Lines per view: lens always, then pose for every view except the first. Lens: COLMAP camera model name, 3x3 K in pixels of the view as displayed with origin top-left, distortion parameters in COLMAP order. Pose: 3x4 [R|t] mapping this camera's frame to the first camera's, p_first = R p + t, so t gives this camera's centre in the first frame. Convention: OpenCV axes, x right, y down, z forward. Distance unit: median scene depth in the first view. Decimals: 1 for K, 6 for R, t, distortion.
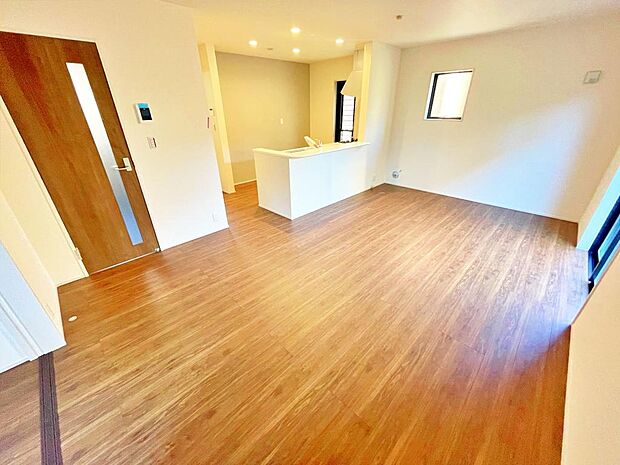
lens RADIAL K [[249.6, 0, 307.9], [0, 249.6, 229.6], [0, 0, 1]] dist [-0.002231, -0.000759]
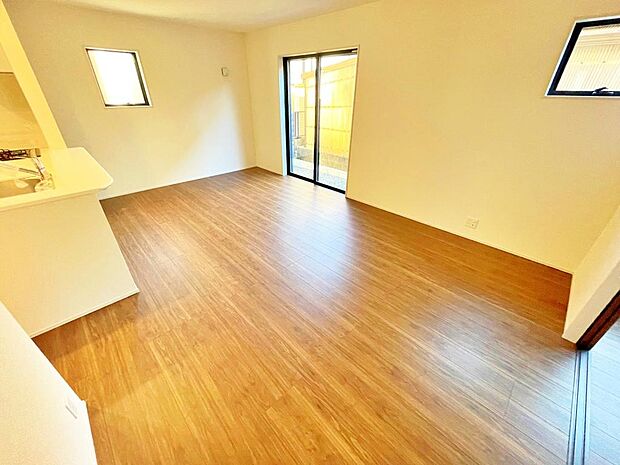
lens RADIAL K [[249.6, 0, 309.1], [0, 249.6, 232.5], [0, 0, 1]] dist [-0.002231, -0.000759]
pose [[0.010559, -0.483338, 0.875370, -0.605217], [0.434919, 0.790498, 0.431229, -0.272995], [-0.900408, 0.376162, 0.218560, 0.576843]]
